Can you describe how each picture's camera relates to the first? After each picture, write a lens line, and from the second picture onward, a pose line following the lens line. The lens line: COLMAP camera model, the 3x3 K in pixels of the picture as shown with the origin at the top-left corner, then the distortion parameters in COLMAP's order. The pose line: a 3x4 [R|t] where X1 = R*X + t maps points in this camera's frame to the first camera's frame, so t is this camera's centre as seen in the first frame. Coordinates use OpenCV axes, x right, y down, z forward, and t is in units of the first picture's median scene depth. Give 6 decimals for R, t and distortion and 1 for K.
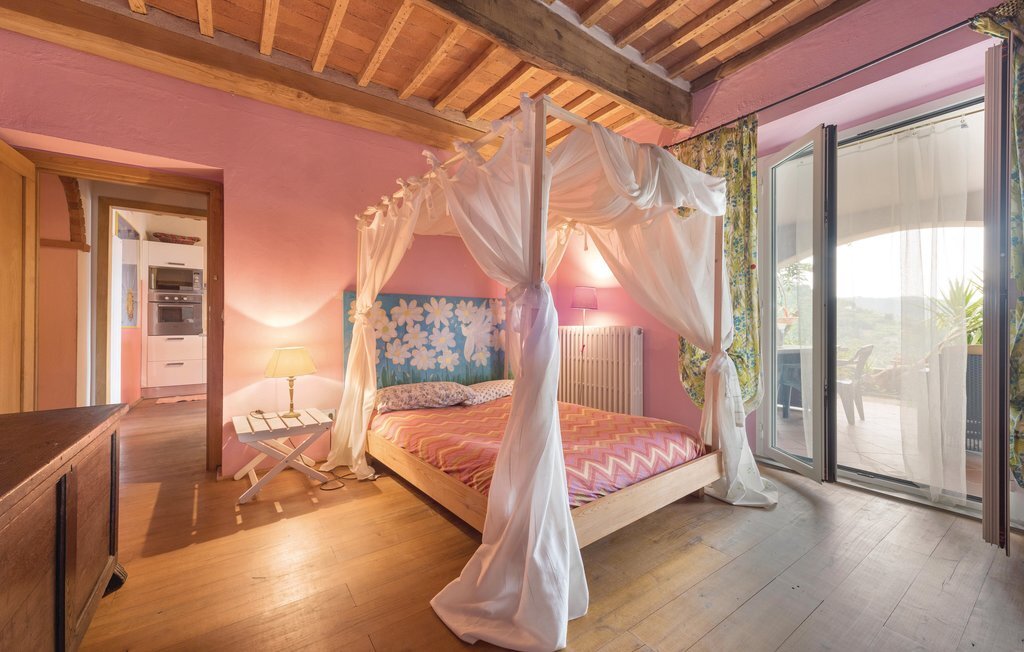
lens RADIAL K [[395.4, 0, 513.8], [0, 395.4, 326.0], [0, 0, 1]] dist [0.003009, -0.000682]
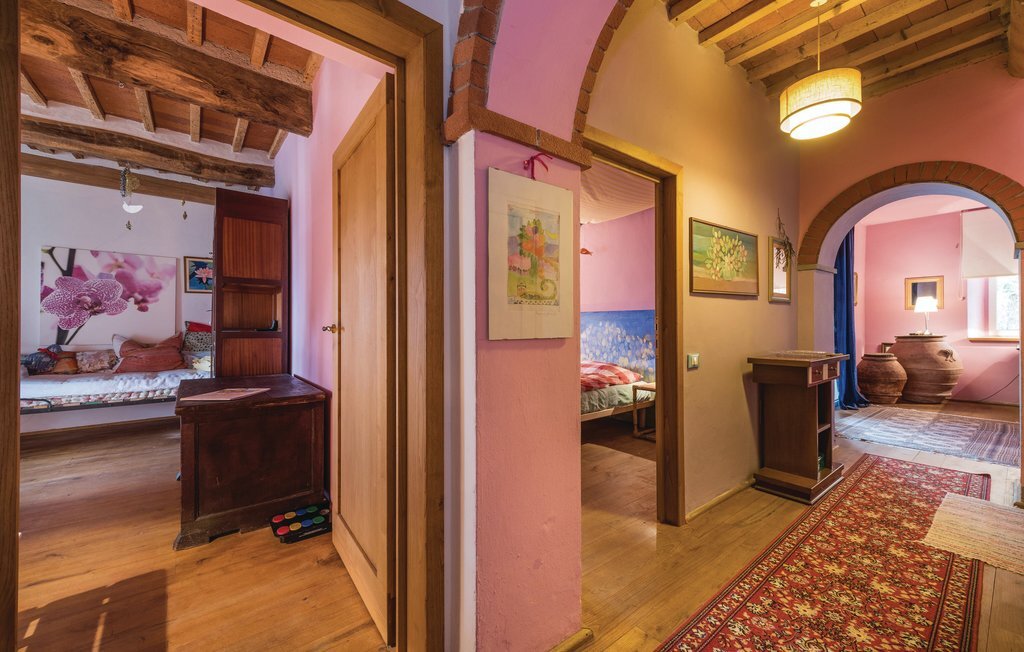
lens RADIAL K [[395.4, 0, 513.6], [0, 395.4, 326.4], [0, 0, 1]] dist [0.003009, -0.000682]
pose [[-0.998227, 0.001106, -0.059510, -1.504810], [0.001265, 0.999996, -0.002633, -0.030135], [0.059507, -0.002703, -0.998224, 1.759937]]
